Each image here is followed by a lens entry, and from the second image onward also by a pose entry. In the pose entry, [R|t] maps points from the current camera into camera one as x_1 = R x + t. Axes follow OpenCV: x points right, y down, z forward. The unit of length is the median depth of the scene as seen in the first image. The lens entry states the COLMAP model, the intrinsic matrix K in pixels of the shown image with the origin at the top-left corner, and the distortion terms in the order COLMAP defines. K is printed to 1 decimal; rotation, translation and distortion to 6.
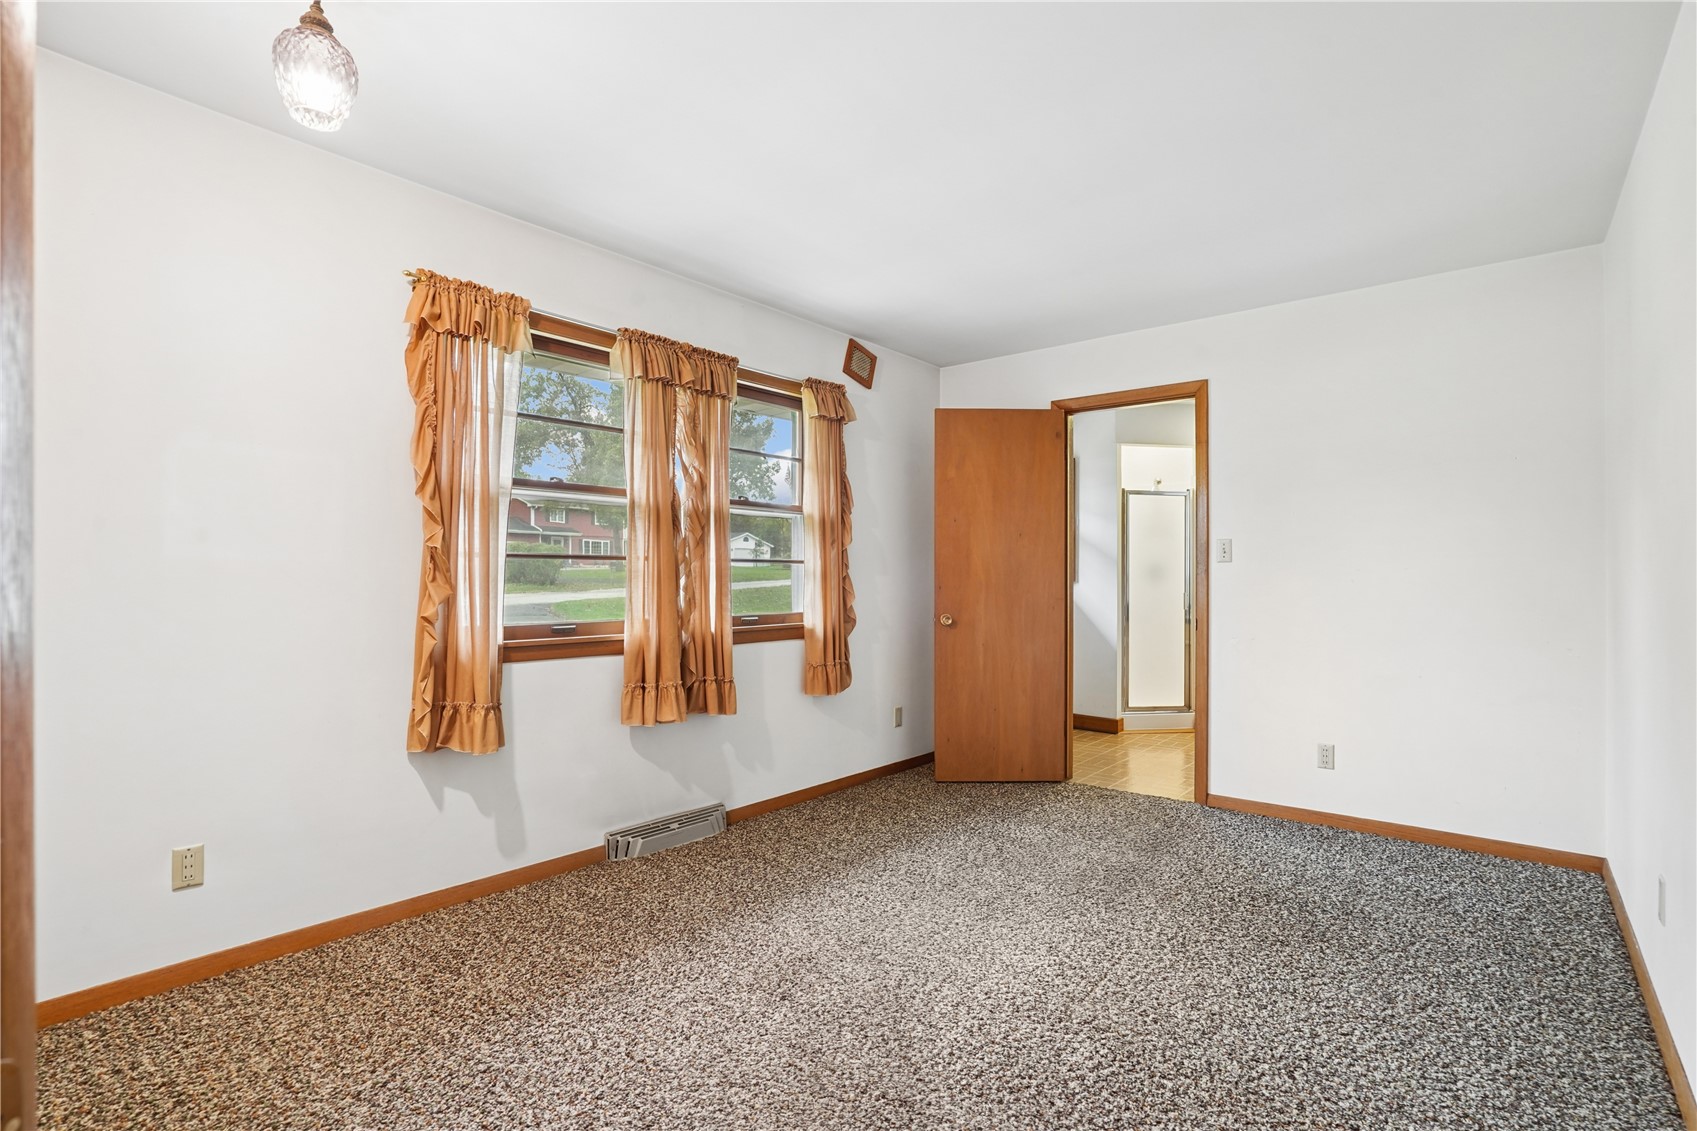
lens RADIAL K [[792.1, 0, 846.0], [0, 792.1, 571.1], [0, 0, 1]] dist [-0.044867, 0.006686]
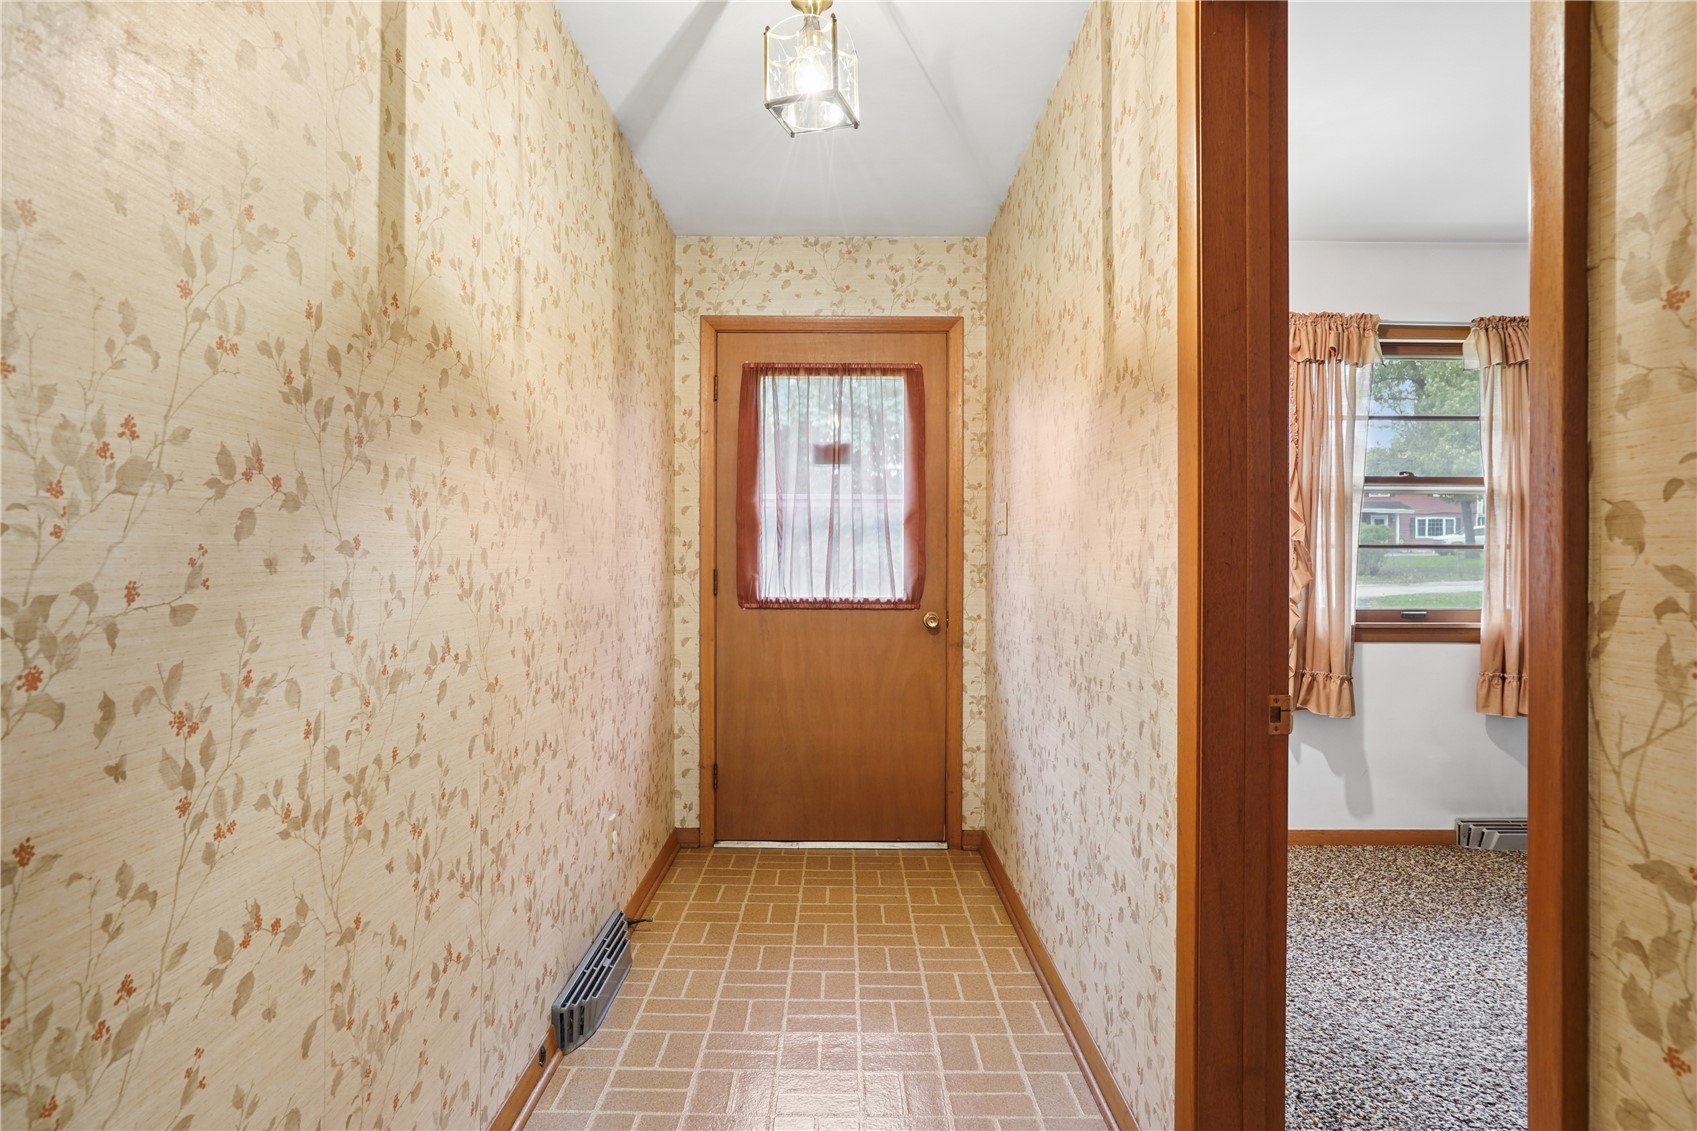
lens RADIAL K [[937.9, 0, 802.4], [0, 937.9, 567.9], [0, 0, 1]] dist [-0.030938, 0.003760]
pose [[0.616905, 0.004473, -0.787025, 0.111632], [0.003125, 0.999962, 0.008133, -0.002175], [0.787031, -0.007477, 0.616868, -0.408223]]
